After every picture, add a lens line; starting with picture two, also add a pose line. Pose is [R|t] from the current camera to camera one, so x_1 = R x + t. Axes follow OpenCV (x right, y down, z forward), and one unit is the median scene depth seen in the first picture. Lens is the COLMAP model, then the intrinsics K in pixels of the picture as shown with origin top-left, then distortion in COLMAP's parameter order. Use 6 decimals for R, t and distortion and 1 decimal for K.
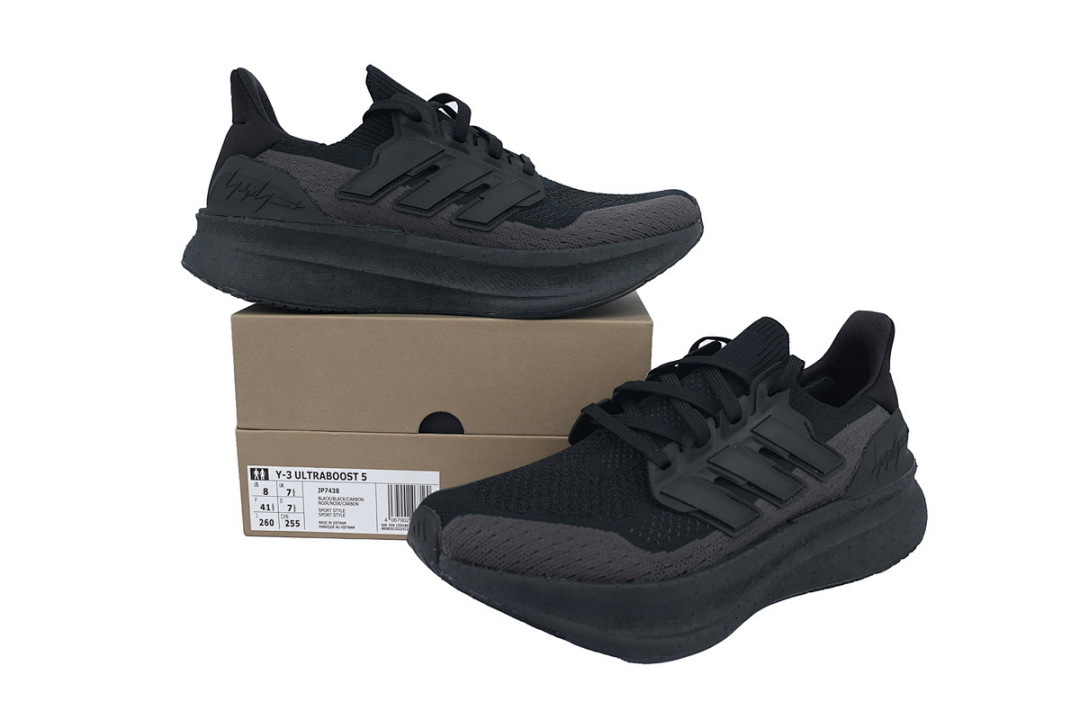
lens RADIAL K [[930.1, 0, 540.0], [0, 930.1, 360.0], [0, 0, 1]] dist [-0.003799, 0.001285]
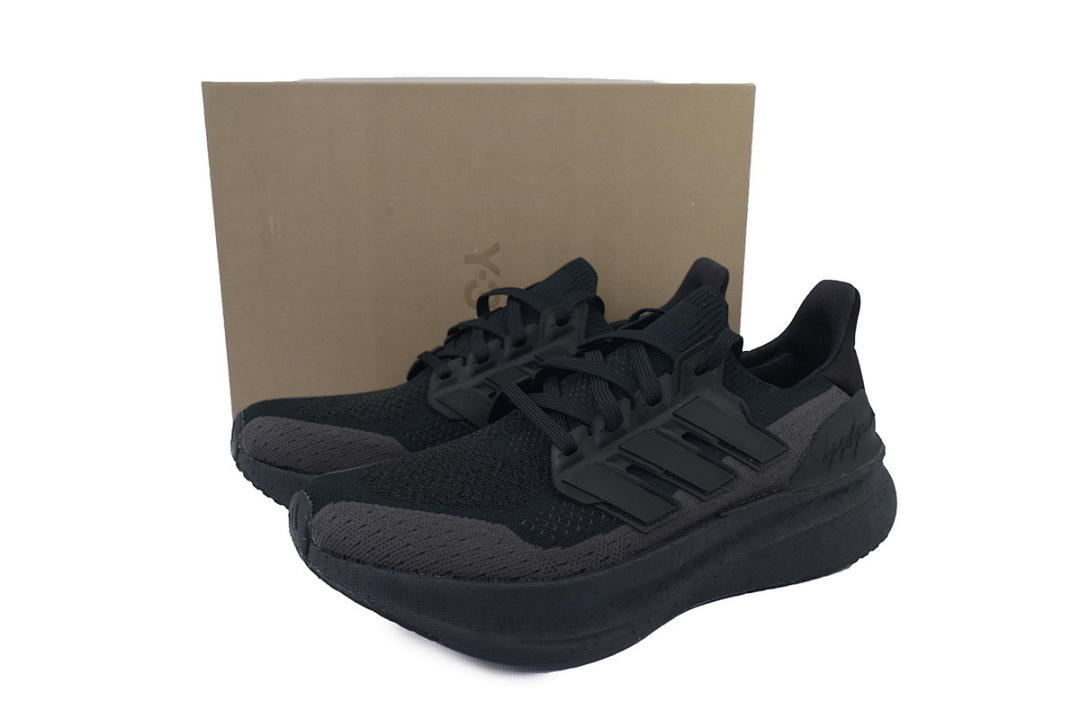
lens RADIAL K [[930.1, 0, 540.0], [0, 930.1, 360.0], [0, 0, 1]] dist [-0.003799, 0.001285]
pose [[0.996828, 0.009275, -0.079047, 0.173378], [-0.006894, 0.999516, 0.030339, -0.001618], [0.079290, -0.029697, 0.996409, 0.103044]]
